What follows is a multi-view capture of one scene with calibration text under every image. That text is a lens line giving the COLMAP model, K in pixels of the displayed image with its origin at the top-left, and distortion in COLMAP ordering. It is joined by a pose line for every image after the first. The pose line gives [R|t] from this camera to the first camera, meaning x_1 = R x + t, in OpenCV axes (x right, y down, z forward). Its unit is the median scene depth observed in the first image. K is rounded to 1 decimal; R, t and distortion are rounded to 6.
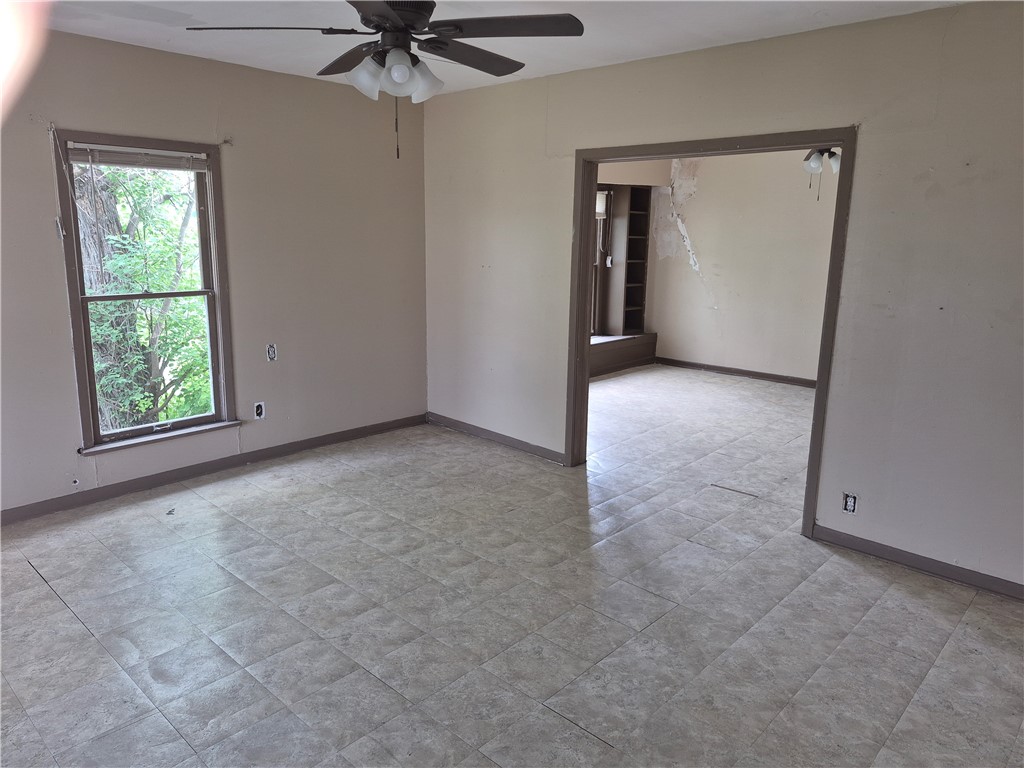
lens RADIAL K [[719.8, 0, 514.8], [0, 719.8, 389.1], [0, 0, 1]] dist [0.034501, -0.024823]
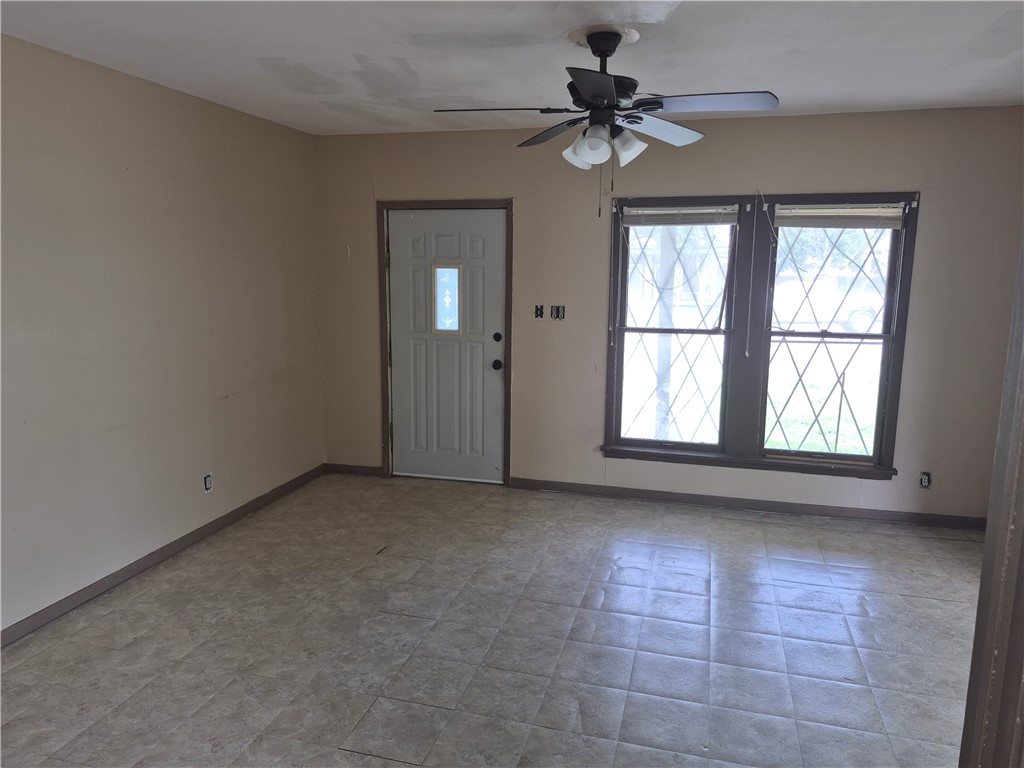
lens RADIAL K [[719.8, 0, 516.9], [0, 719.8, 379.0], [0, 0, 1]] dist [0.034501, -0.024823]
pose [[-0.887935, 0.053624, -0.456832, 0.278310], [-0.126128, 0.926727, 0.353933, -0.268065], [0.442338, 0.371889, -0.816110, 1.116603]]
